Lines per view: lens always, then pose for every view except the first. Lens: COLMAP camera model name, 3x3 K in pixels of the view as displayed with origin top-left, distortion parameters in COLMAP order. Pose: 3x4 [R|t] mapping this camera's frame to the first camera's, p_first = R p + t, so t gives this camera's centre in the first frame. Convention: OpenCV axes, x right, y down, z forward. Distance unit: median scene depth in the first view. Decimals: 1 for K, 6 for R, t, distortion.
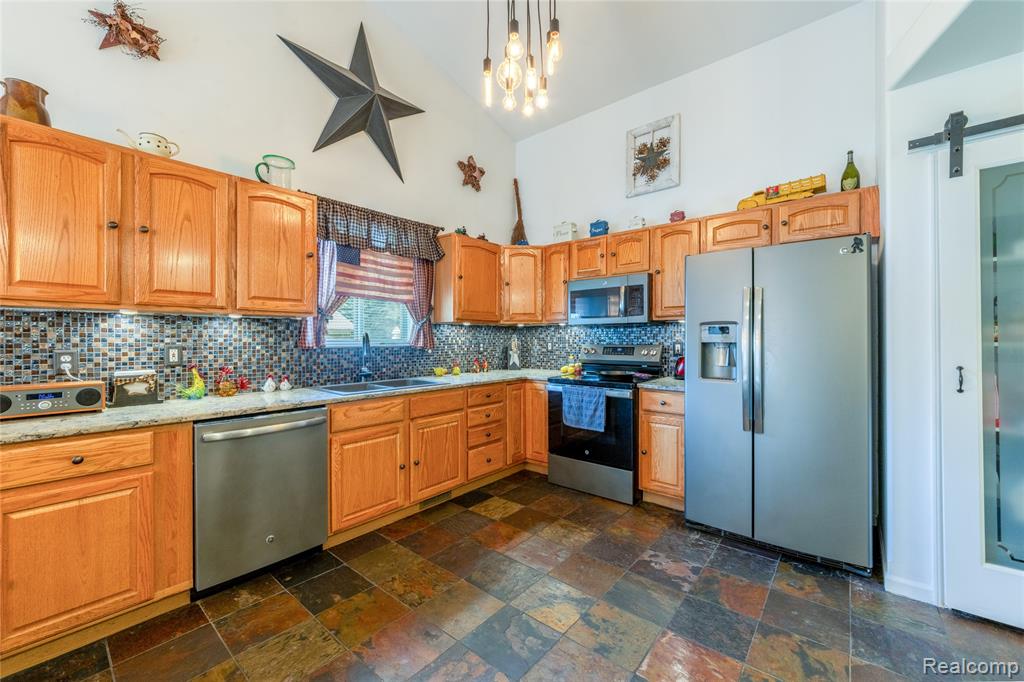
lens RADIAL K [[405.0, 0, 512.0], [0, 405.0, 341.0], [0, 0, 1]] dist [0.000121, -0.000082]
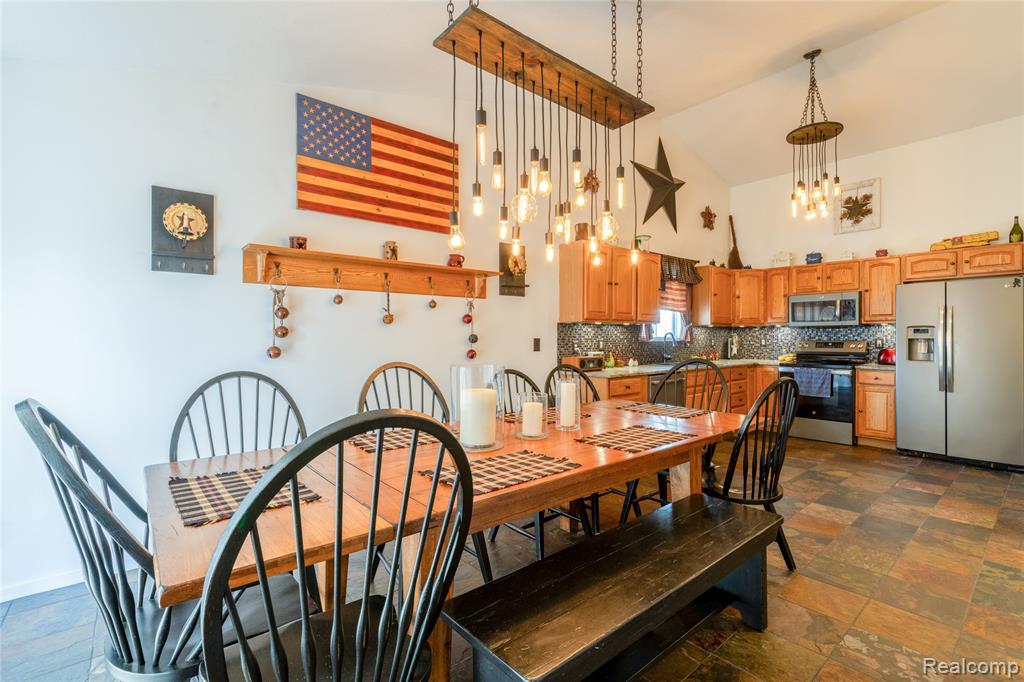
lens RADIAL K [[453.9, 0, 529.9], [0, 453.9, 336.4], [0, 0, 1]] dist [-0.001807, 0.005241]
pose [[0.986355, 0.000852, -0.164628, -0.660364], [-0.001856, 0.999981, -0.005941, 0.007816], [0.164620, 0.006165, 0.986338, -0.949467]]
